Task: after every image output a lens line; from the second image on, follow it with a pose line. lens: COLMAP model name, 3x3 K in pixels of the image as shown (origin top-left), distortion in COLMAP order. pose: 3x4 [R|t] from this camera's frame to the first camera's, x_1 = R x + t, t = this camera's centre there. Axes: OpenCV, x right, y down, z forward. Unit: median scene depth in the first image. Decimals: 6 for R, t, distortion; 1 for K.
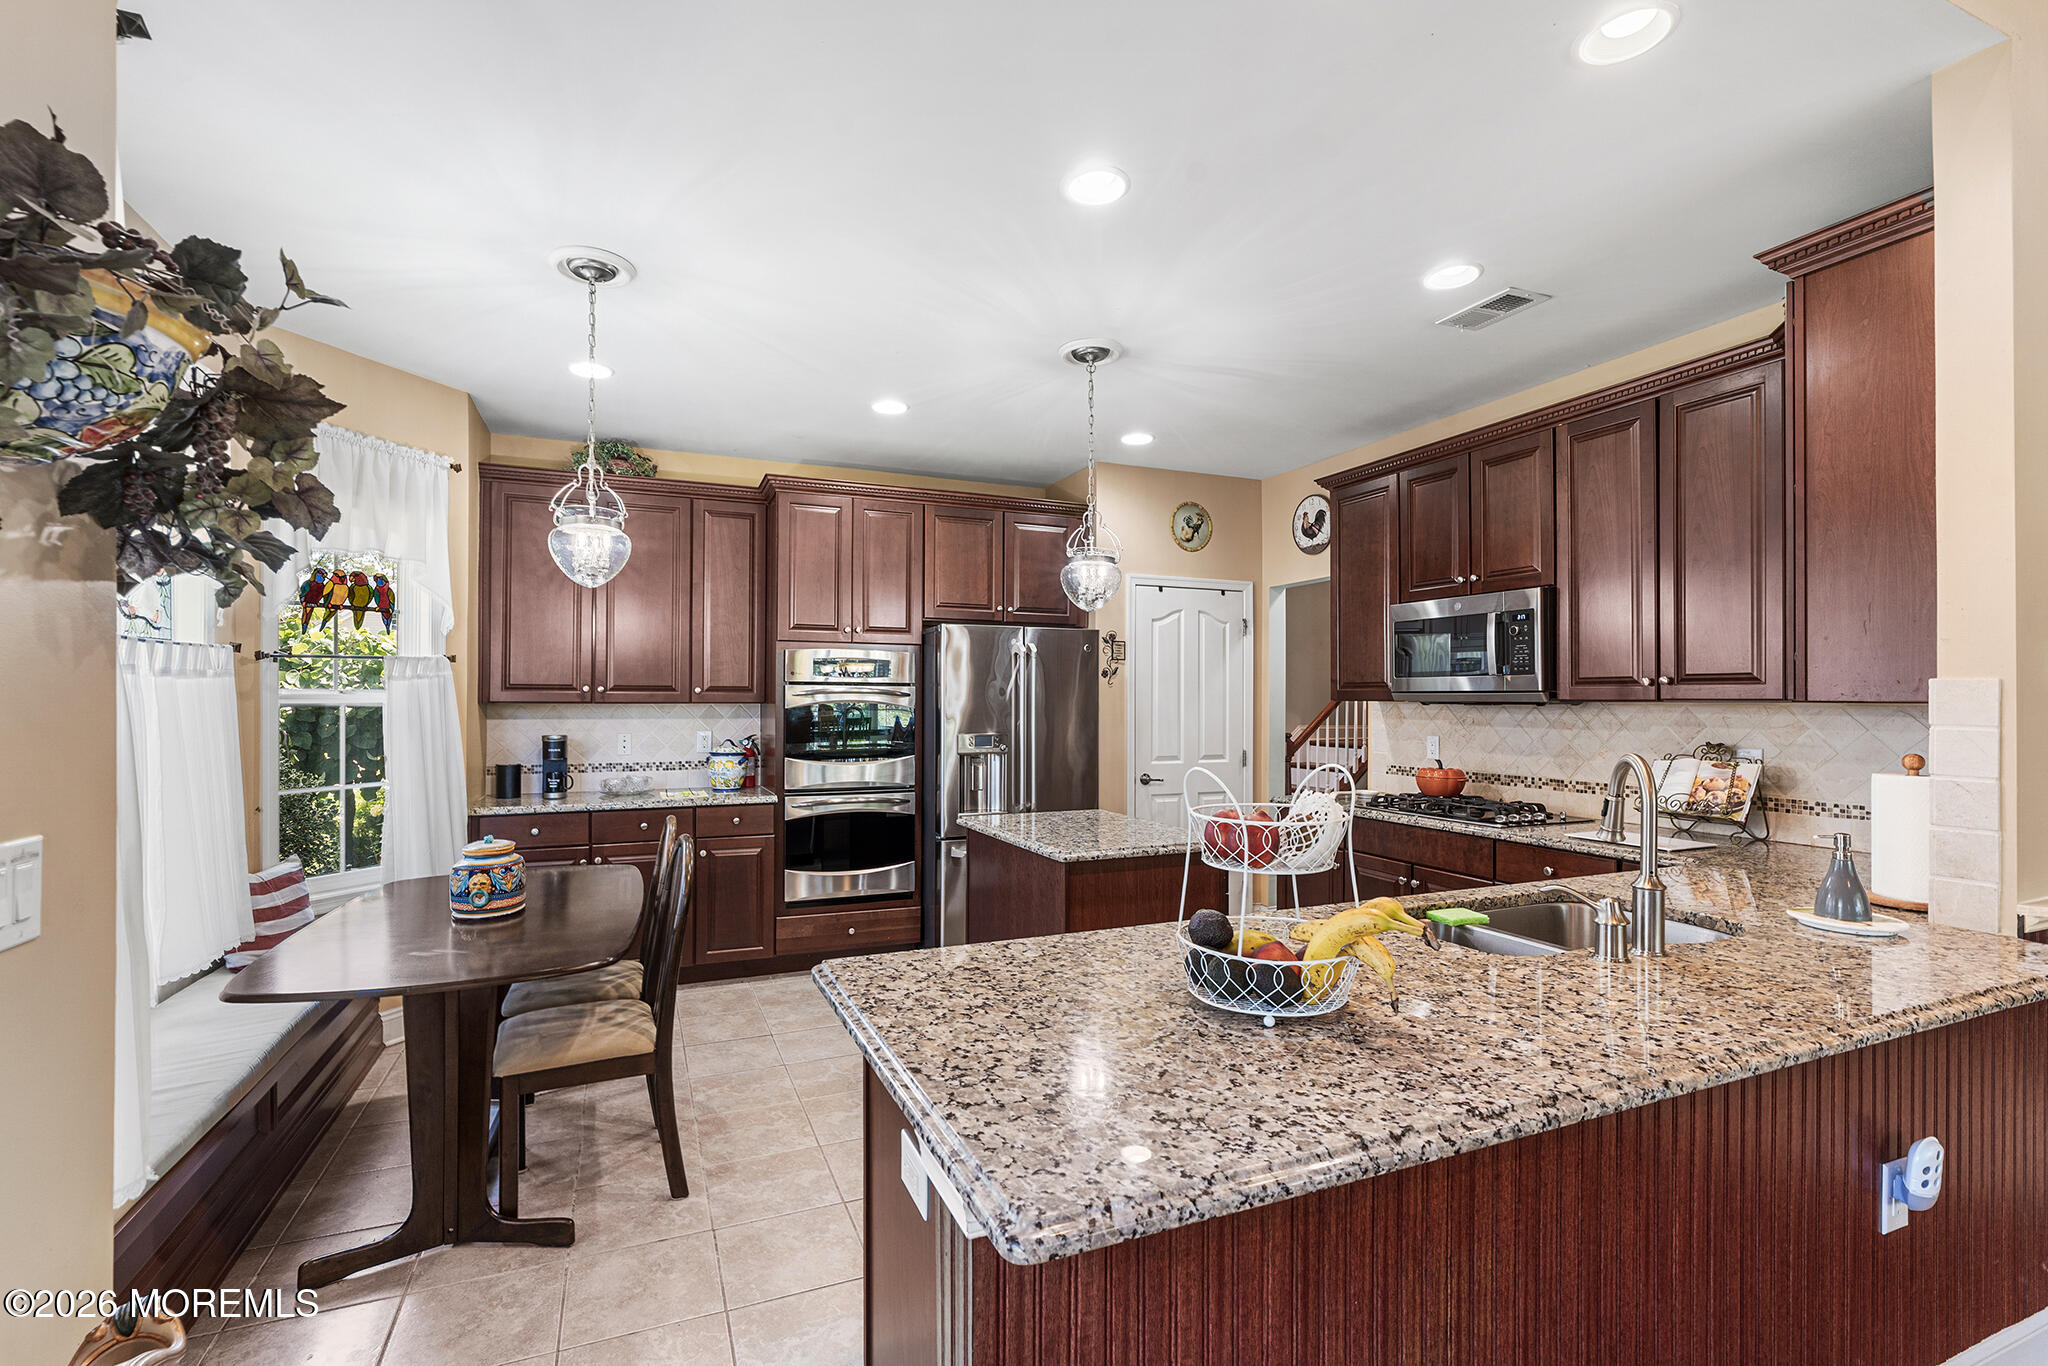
lens RADIAL K [[922.1, 0, 970.0], [0, 922.1, 691.8], [0, 0, 1]] dist [0.000474, -0.001912]
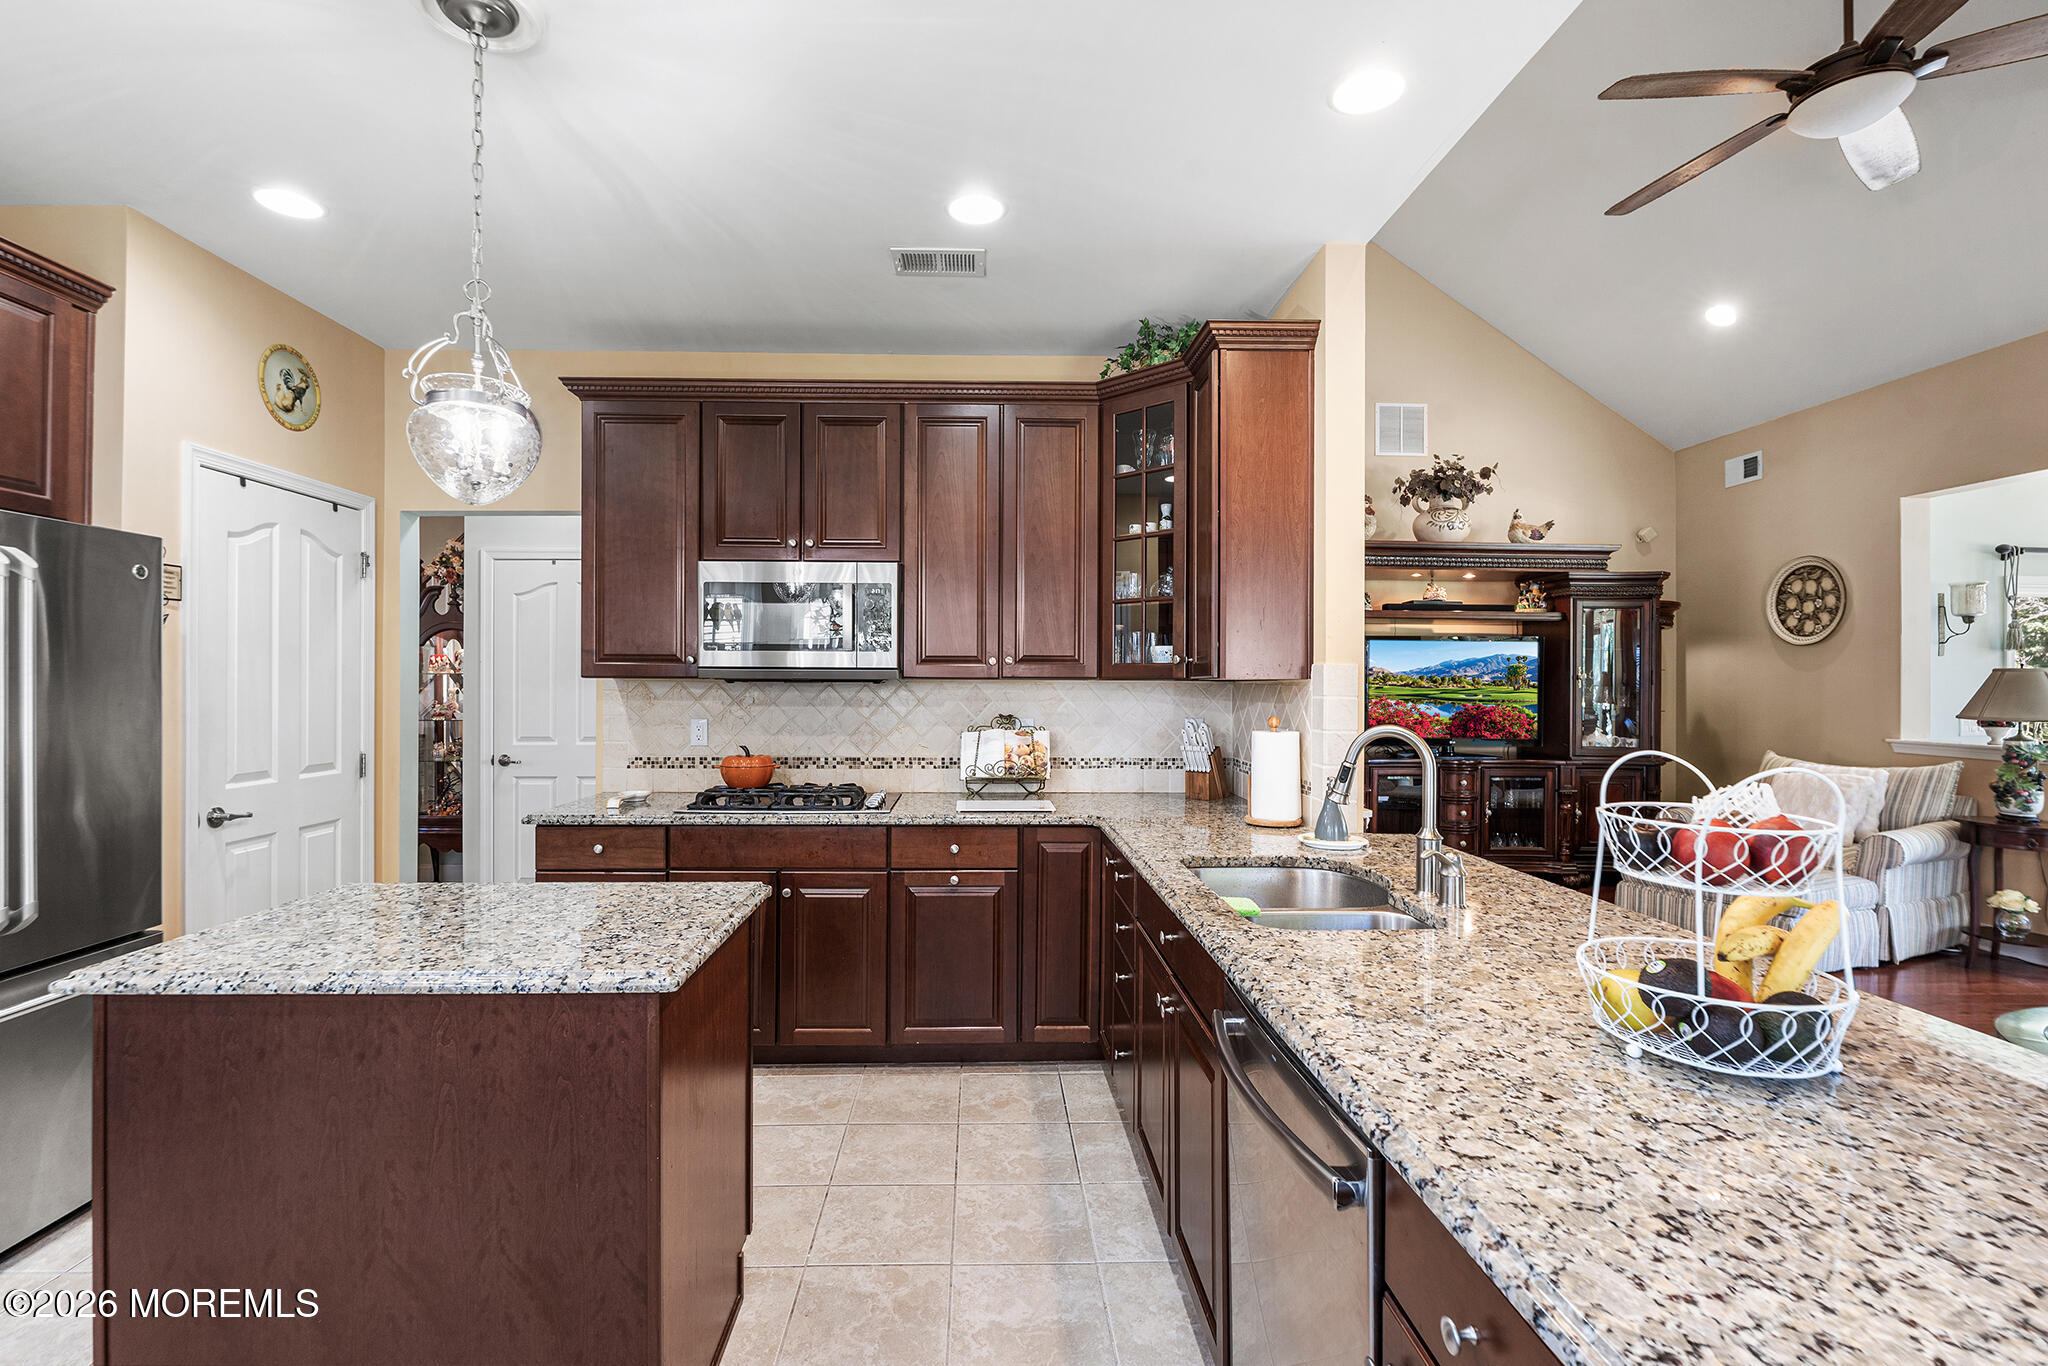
lens RADIAL K [[922.1, 0, 1015.1], [0, 922.1, 683.5], [0, 0, 1]] dist [0.000474, -0.001912]
pose [[0.331875, -0.002576, 0.943320, -0.233646], [-0.011280, 0.999914, 0.006699, 0.006228], [-0.943256, -0.012864, 0.331817, 0.478096]]
